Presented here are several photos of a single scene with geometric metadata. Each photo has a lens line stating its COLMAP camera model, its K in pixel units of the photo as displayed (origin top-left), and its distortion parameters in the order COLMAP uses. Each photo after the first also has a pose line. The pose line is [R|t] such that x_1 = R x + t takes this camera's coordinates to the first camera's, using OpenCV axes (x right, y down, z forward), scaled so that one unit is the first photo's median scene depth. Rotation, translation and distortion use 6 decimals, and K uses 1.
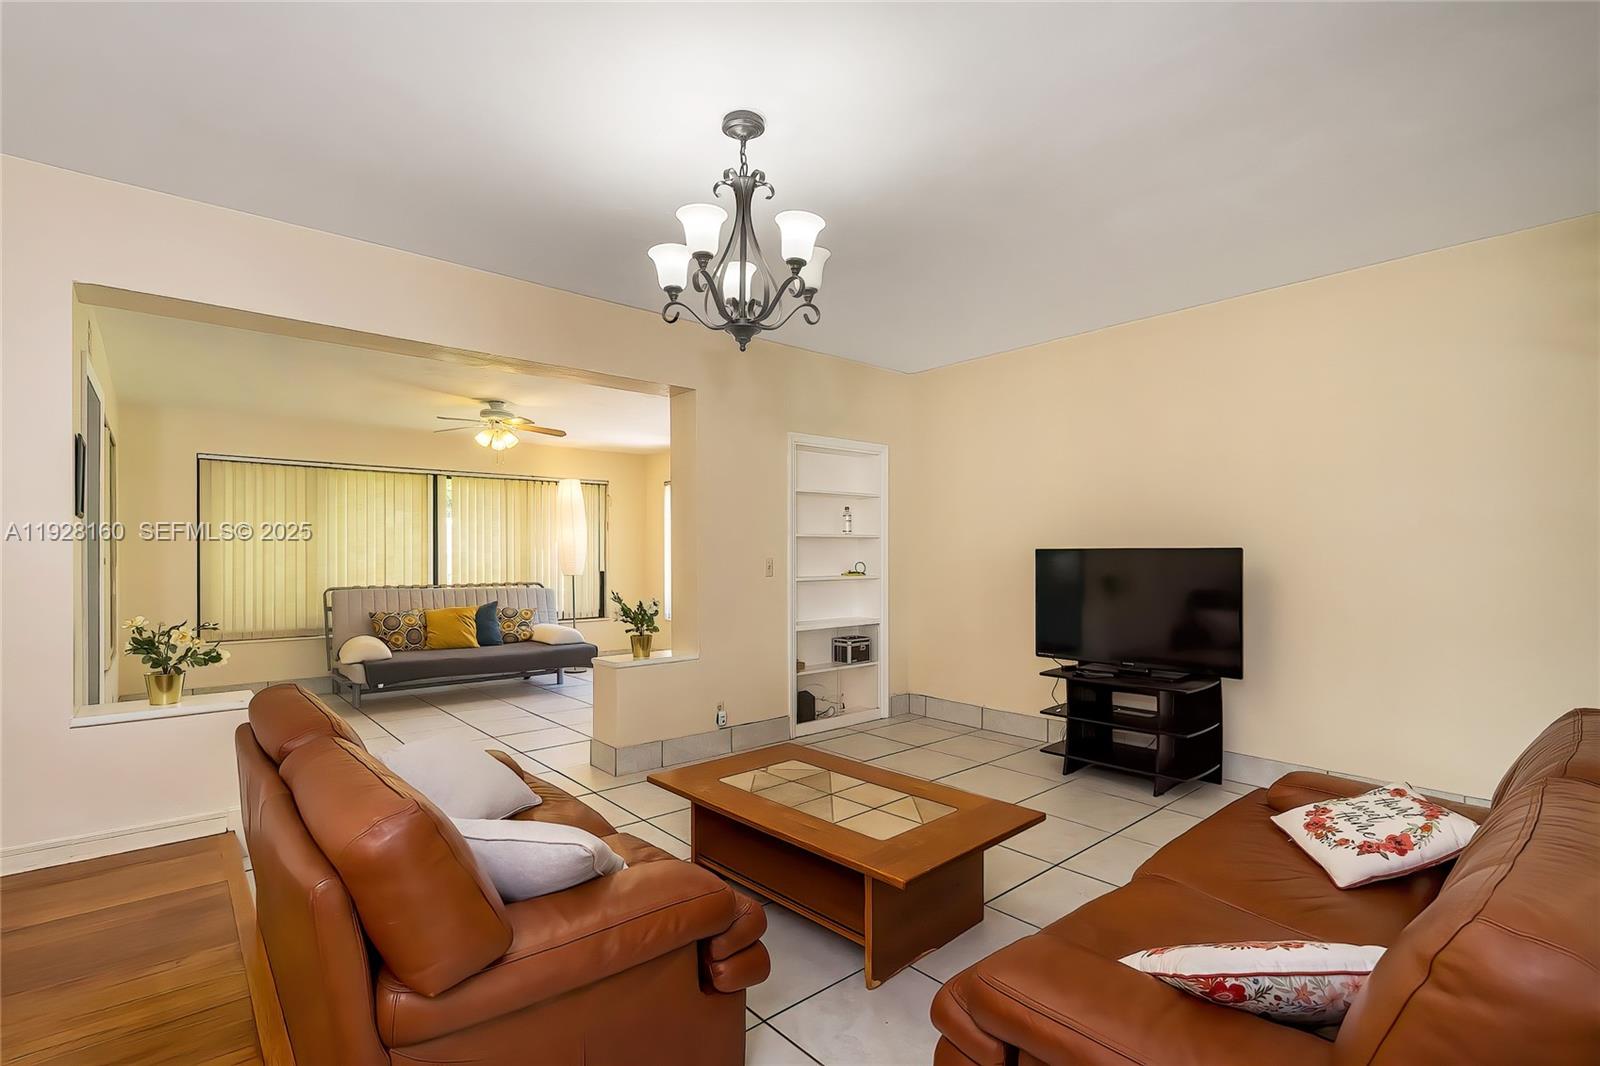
lens RADIAL K [[733.6, 0, 761.7], [0, 733.6, 550.7], [0, 0, 1]] dist [-0.009491, 0.001731]
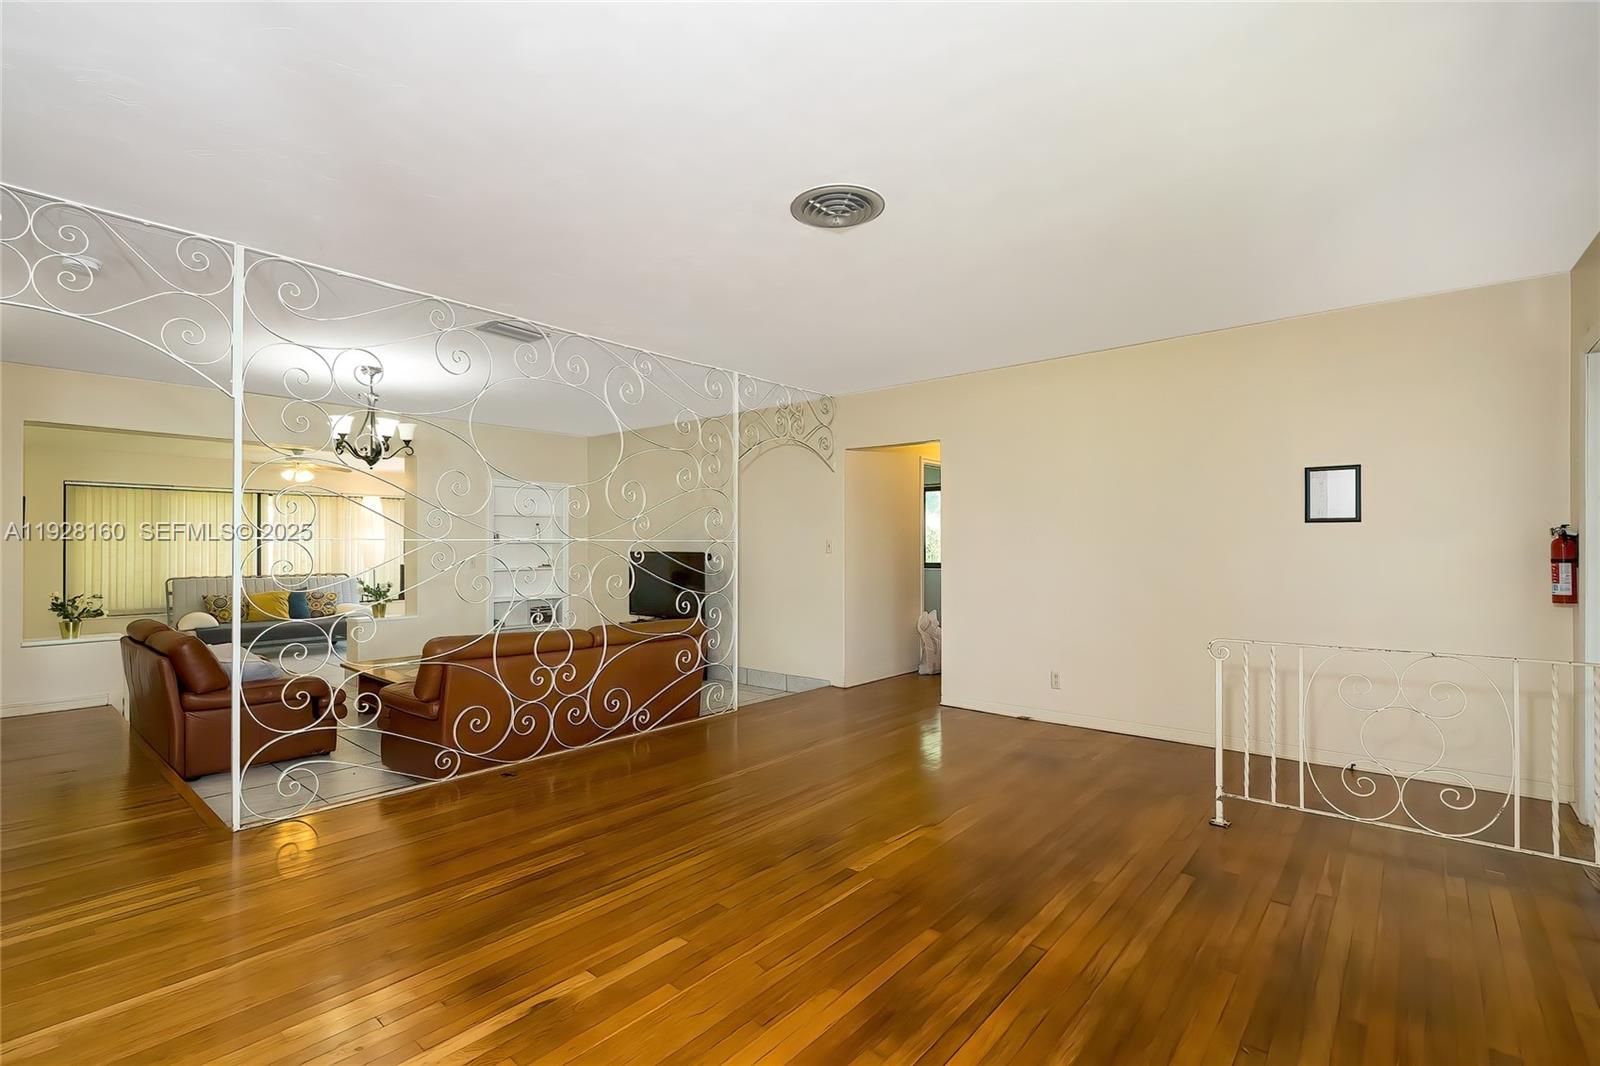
lens RADIAL K [[733.6, 0, 780.3], [0, 733.6, 535.5], [0, 0, 1]] dist [-0.009491, 0.001731]
pose [[0.987360, 0.000457, 0.158492, 0.425471], [0.000755, 0.999971, -0.007587, -0.023381], [-0.158490, 0.007611, 0.987331, -0.705662]]
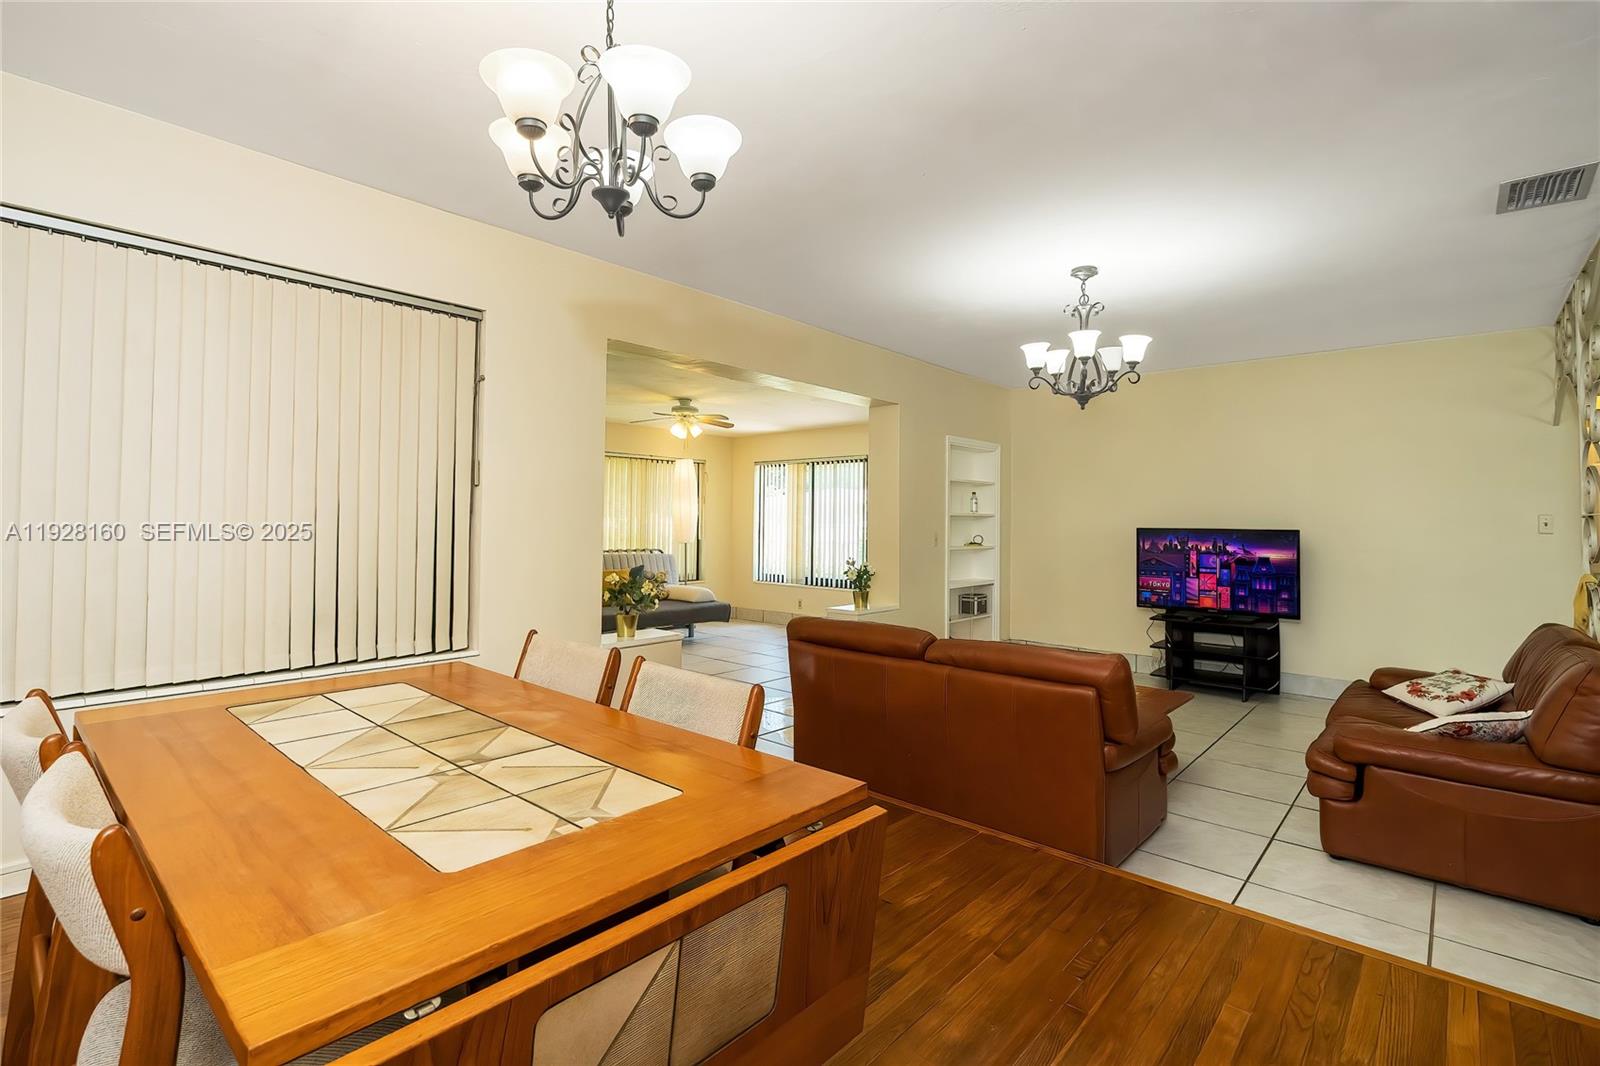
lens RADIAL K [[733.6, 0, 764.9], [0, 733.6, 501.0], [0, 0, 1]] dist [-0.009491, 0.001731]
pose [[0.993257, 0.014478, 0.115023, -0.430081], [-0.011925, 0.999668, -0.022854, -0.011746], [-0.115316, 0.021328, 0.993100, -0.247757]]
